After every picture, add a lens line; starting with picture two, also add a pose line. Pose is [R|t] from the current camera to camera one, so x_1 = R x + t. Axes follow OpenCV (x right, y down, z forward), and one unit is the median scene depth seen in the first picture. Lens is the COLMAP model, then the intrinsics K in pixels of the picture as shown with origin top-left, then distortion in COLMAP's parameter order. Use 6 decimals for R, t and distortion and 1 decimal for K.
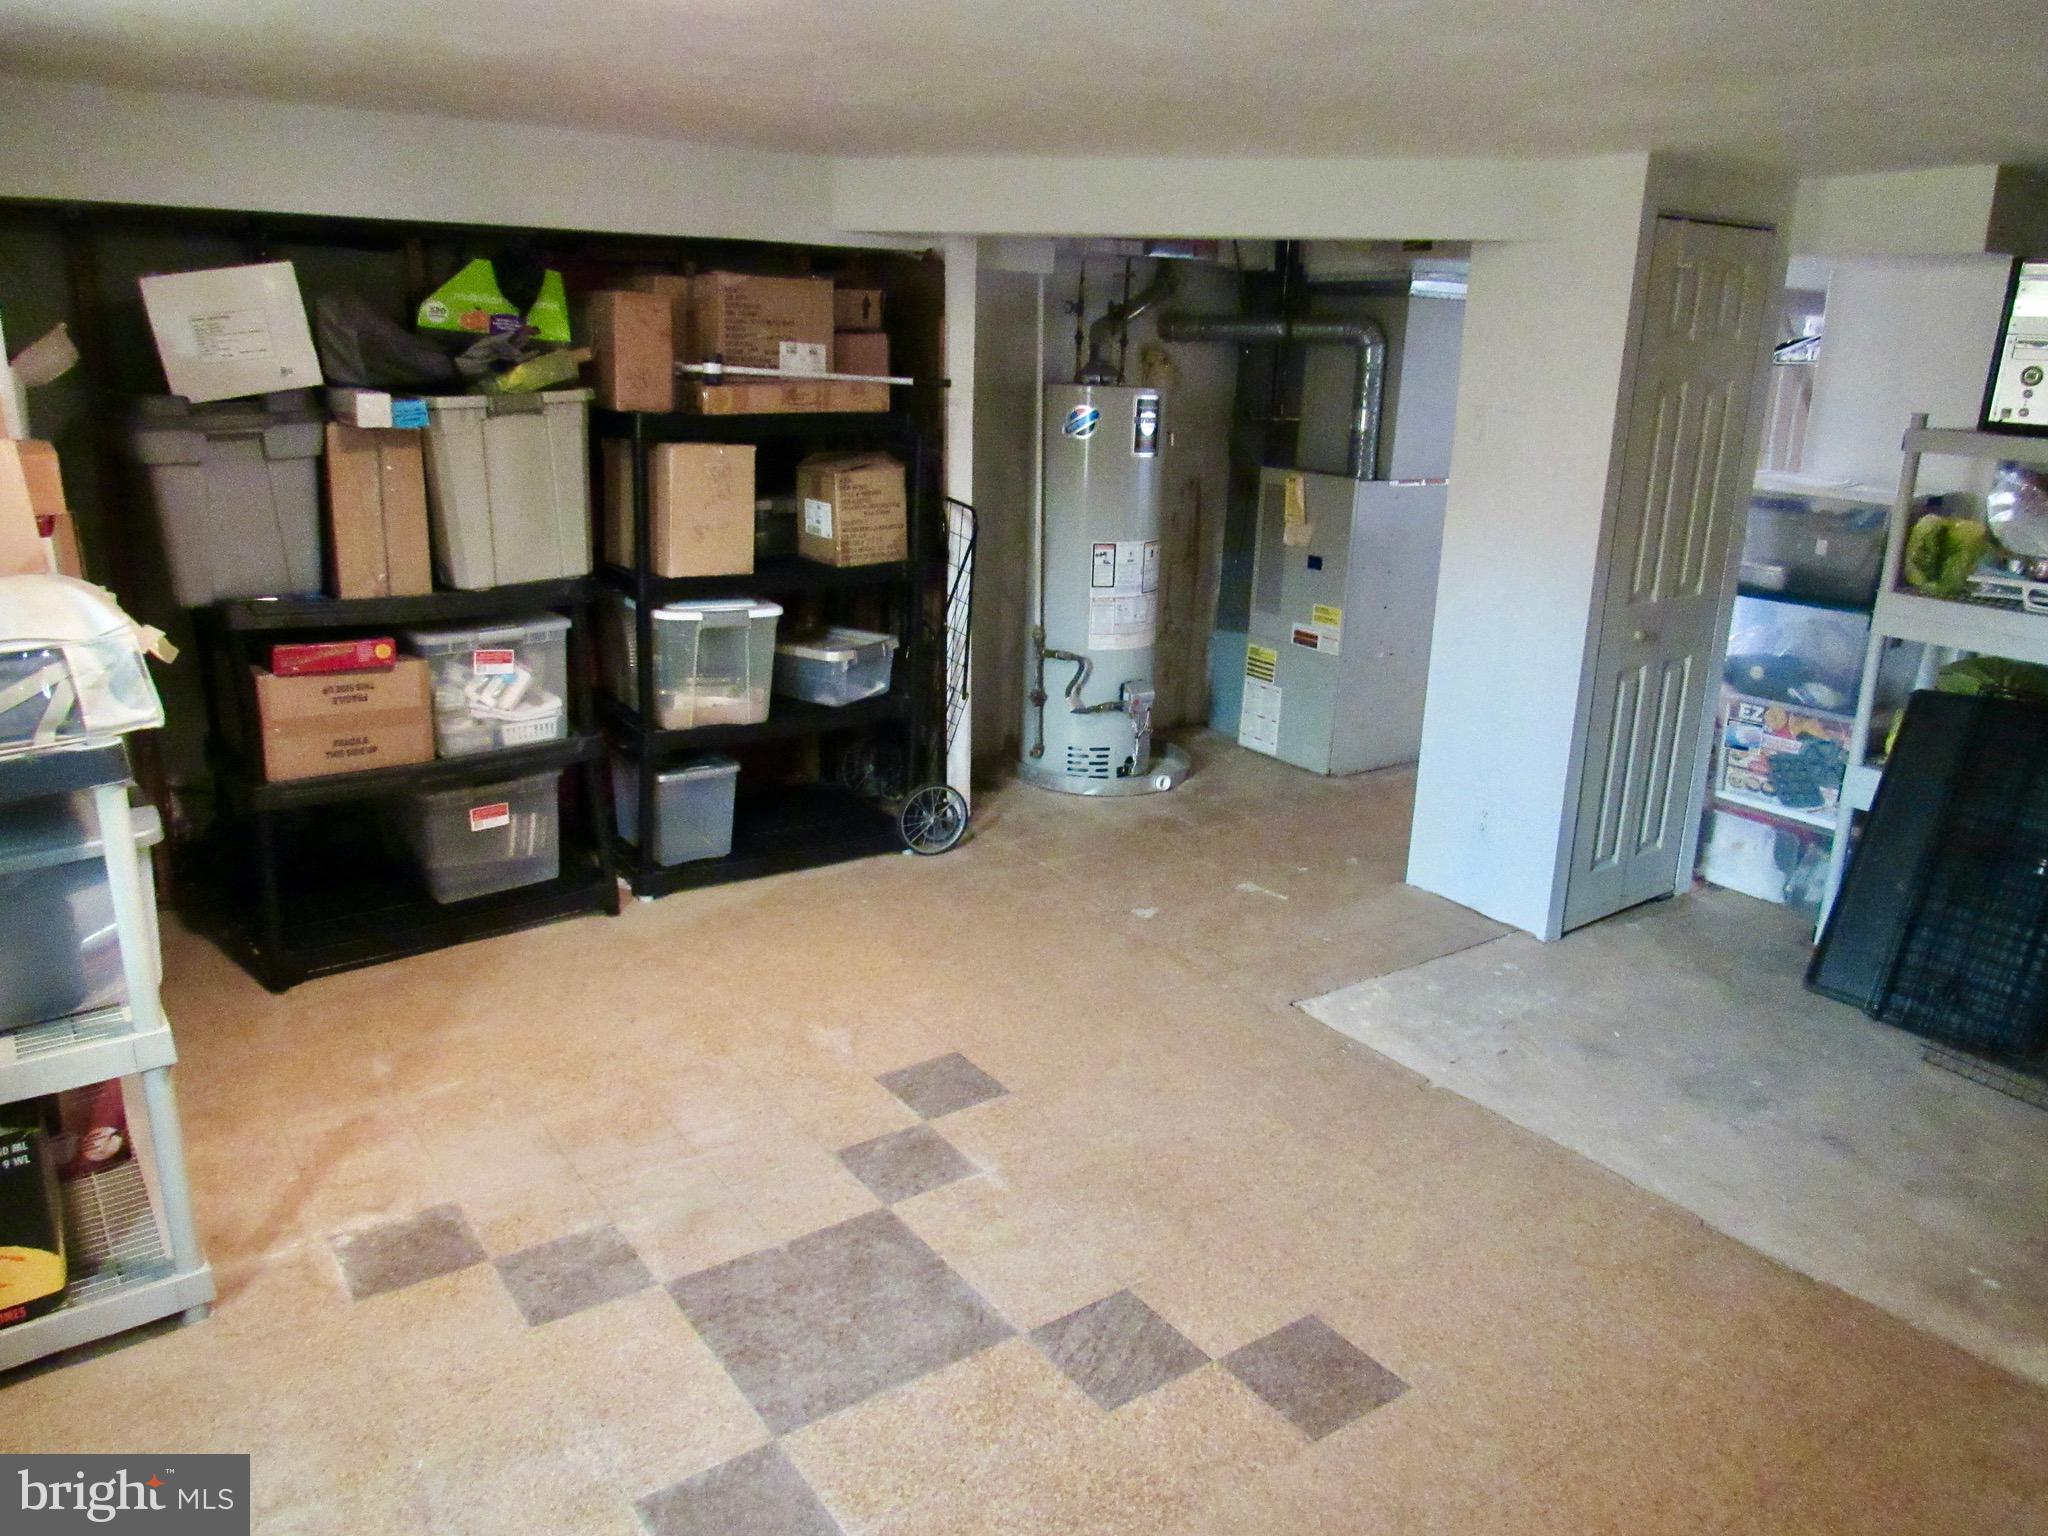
lens RADIAL K [[1458.1, 0, 1032.6], [0, 1458.1, 770.7], [0, 0, 1]] dist [-0.037871, 0.009940]
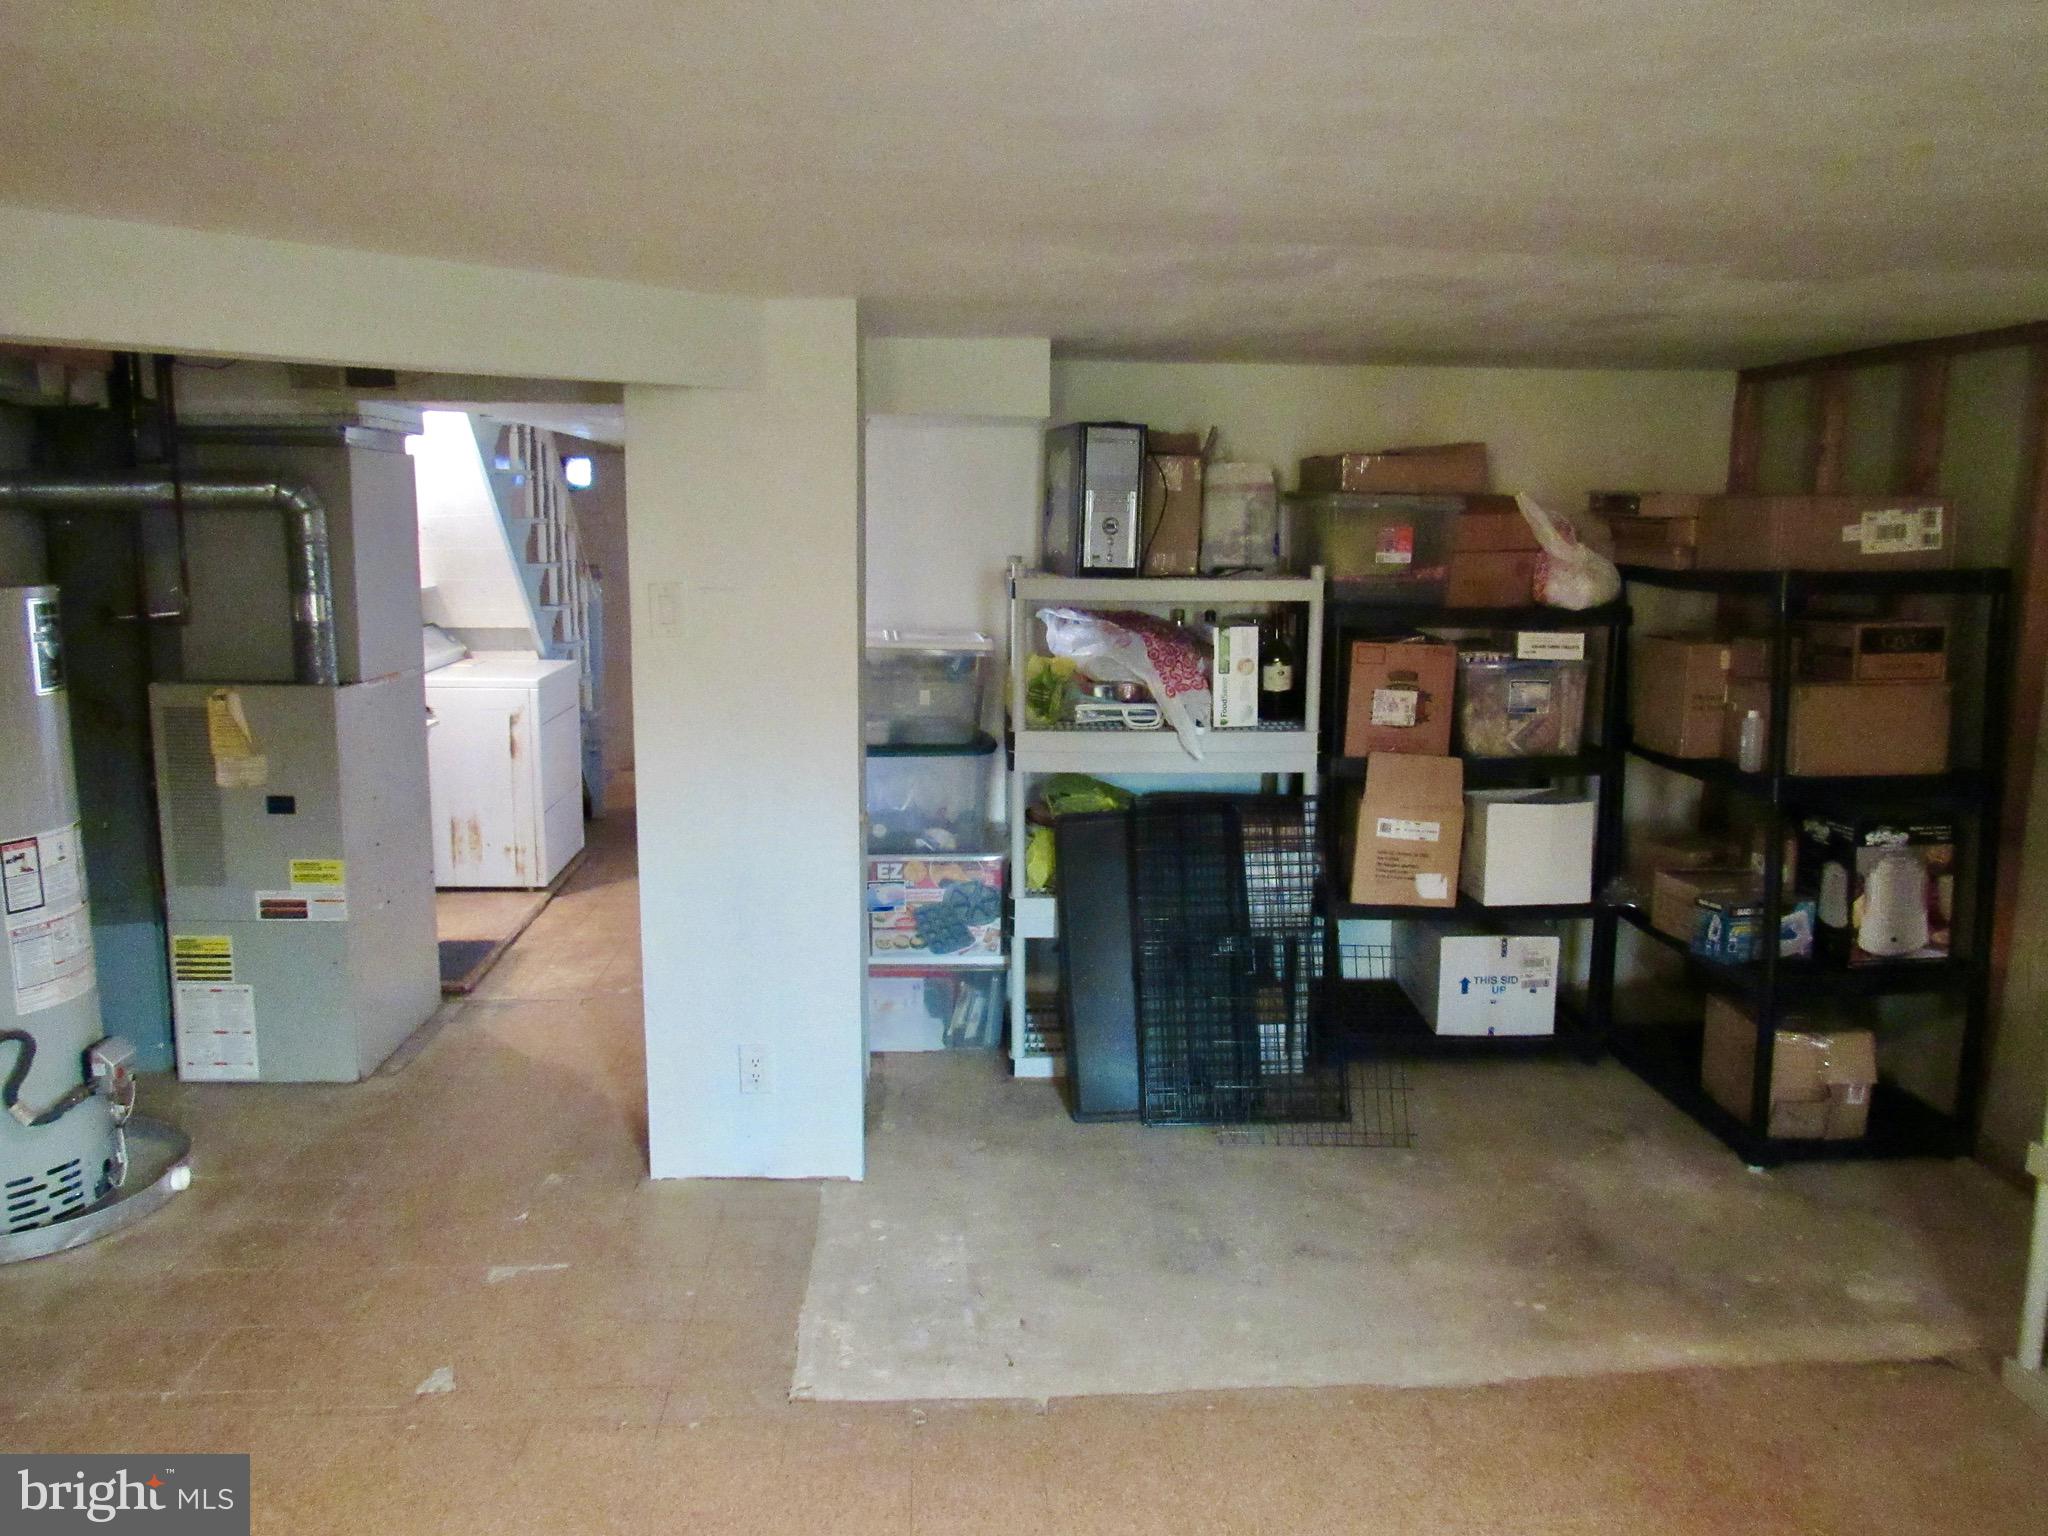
lens RADIAL K [[1451.4, 0, 1024.2], [0, 1451.4, 778.4], [0, 0, 1]] dist [-0.051841, 0.047018]
pose [[0.522510, -0.169367, 0.835642, -0.260684], [0.243298, 0.968941, 0.044255, -0.121686], [-0.817184, 0.180186, 0.547488, 0.378077]]
